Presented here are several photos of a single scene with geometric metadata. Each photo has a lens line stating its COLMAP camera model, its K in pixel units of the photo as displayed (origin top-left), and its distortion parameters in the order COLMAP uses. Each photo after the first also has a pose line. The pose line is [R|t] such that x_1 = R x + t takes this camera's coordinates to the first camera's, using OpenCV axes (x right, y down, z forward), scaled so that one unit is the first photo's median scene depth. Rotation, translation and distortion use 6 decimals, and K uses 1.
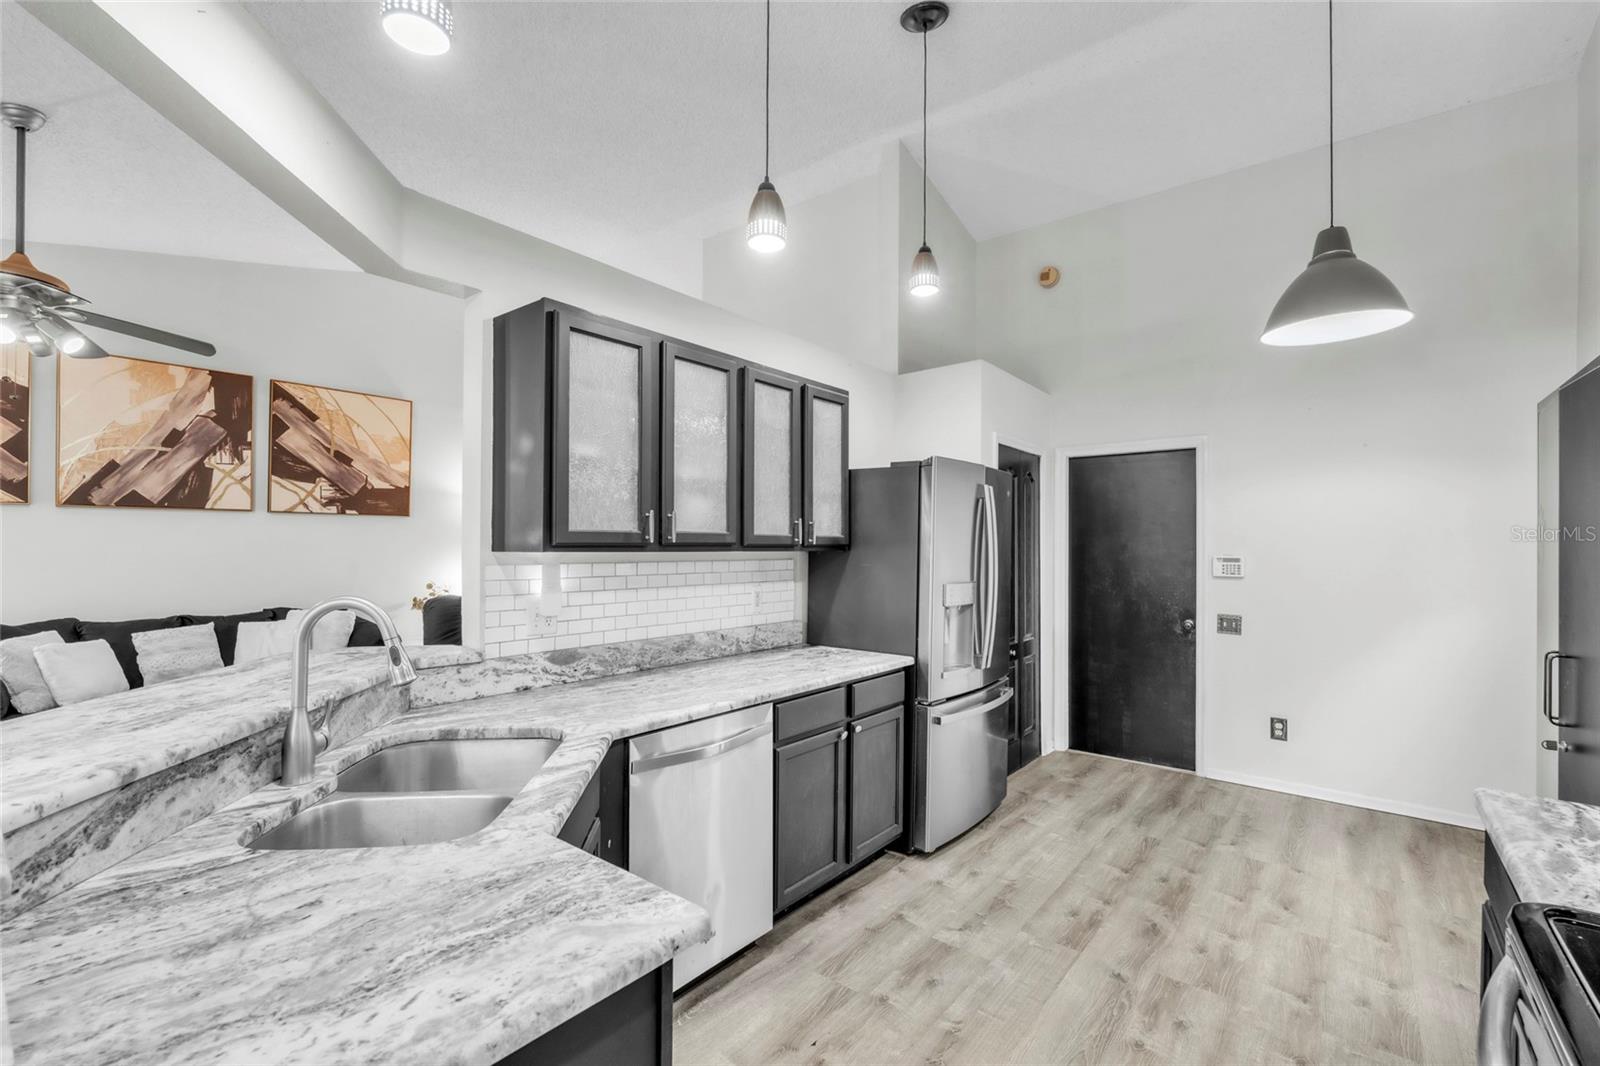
lens RADIAL K [[699.2, 0, 799.7], [0, 699.2, 541.4], [0, 0, 1]] dist [-0.000962, -0.000293]
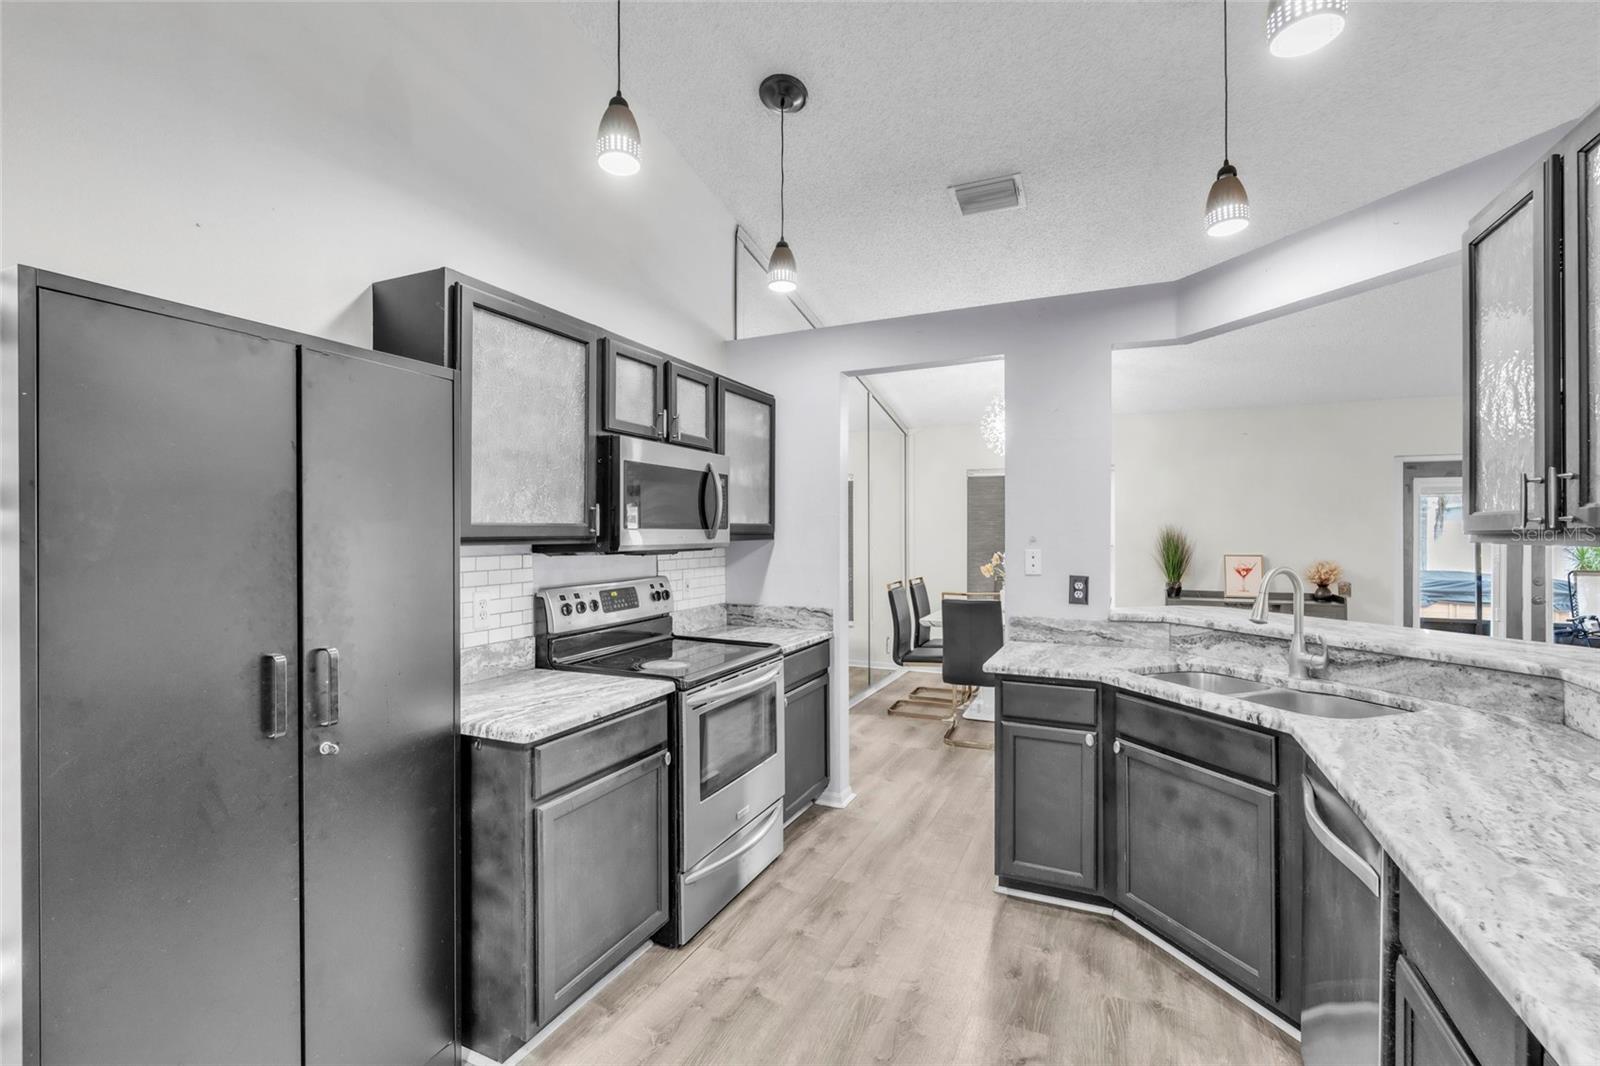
lens RADIAL K [[707.0, 0, 797.6], [0, 707.0, 535.2], [0, 0, 1]] dist [0.001307, 0.000319]
pose [[-0.971994, -0.008154, -0.234864, 0.331285], [-0.007225, 0.999962, -0.004814, 0.009010], [0.234895, -0.002982, -0.972016, 0.935019]]
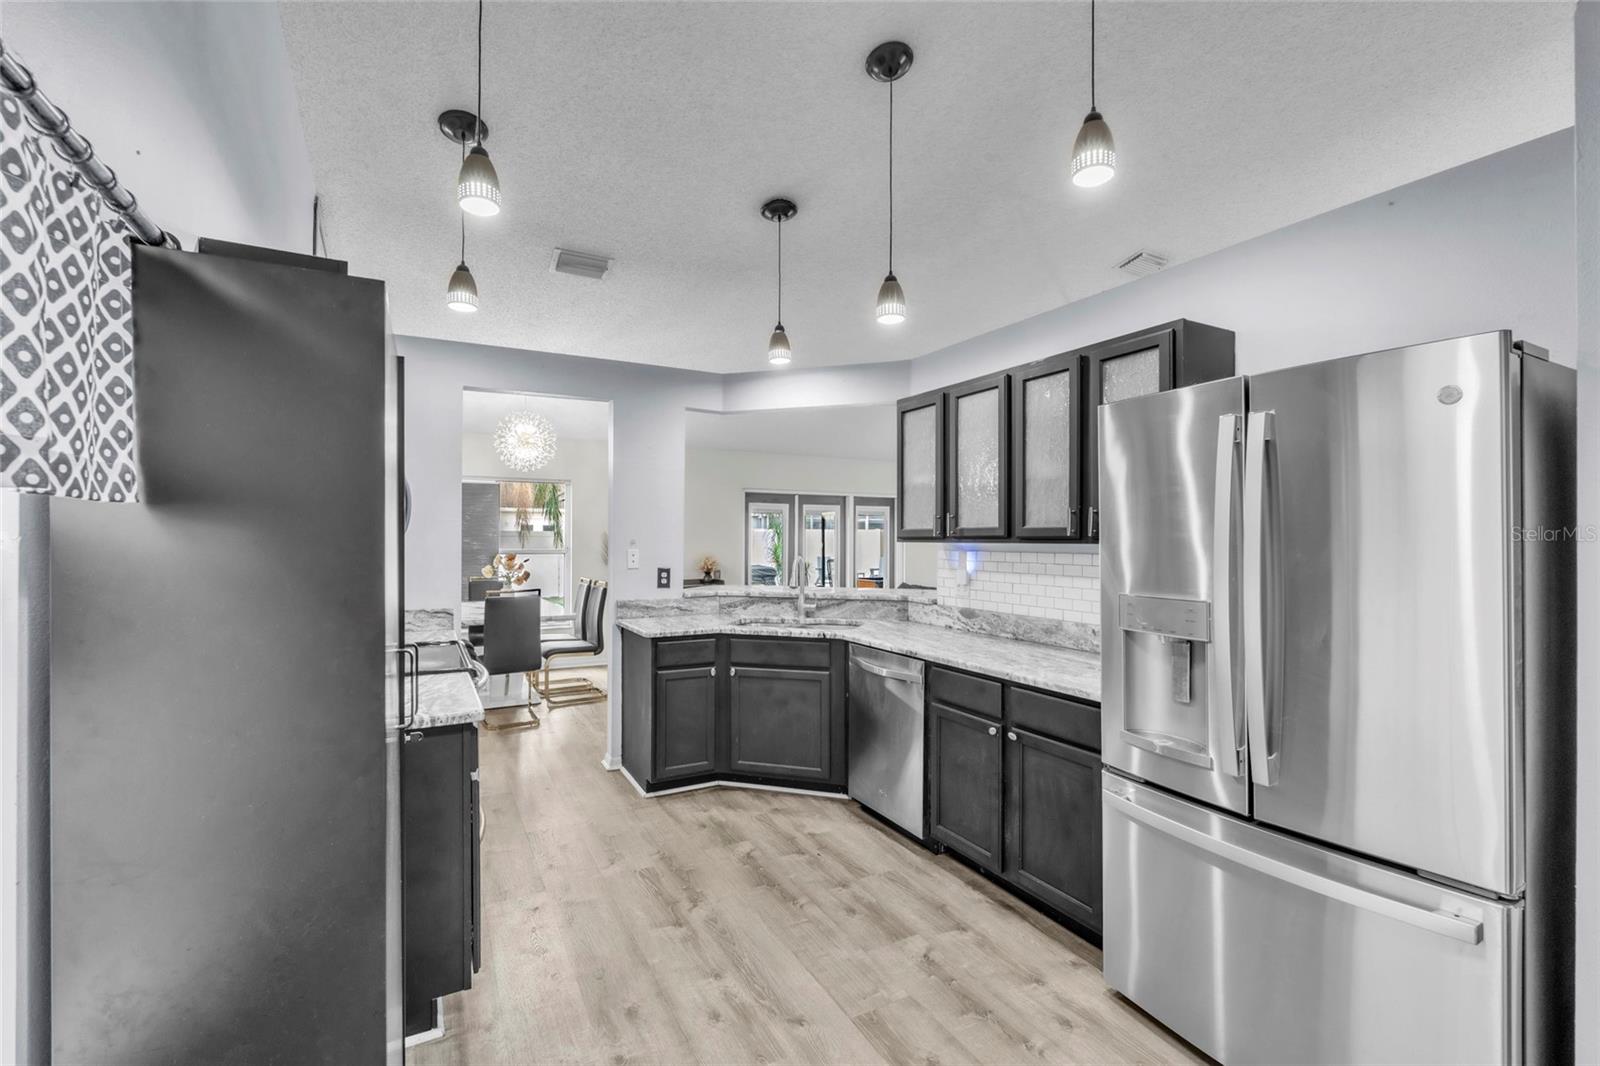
lens RADIAL K [[707.1, 0, 803.1], [0, 707.1, 540.8], [0, 0, 1]] dist [-0.000348, 0.000041]
pose [[-0.389857, -0.005589, -0.920859, 0.818936], [0.000148, 0.999981, -0.006132, 0.013384], [0.920876, -0.002527, -0.389849, 0.867042]]
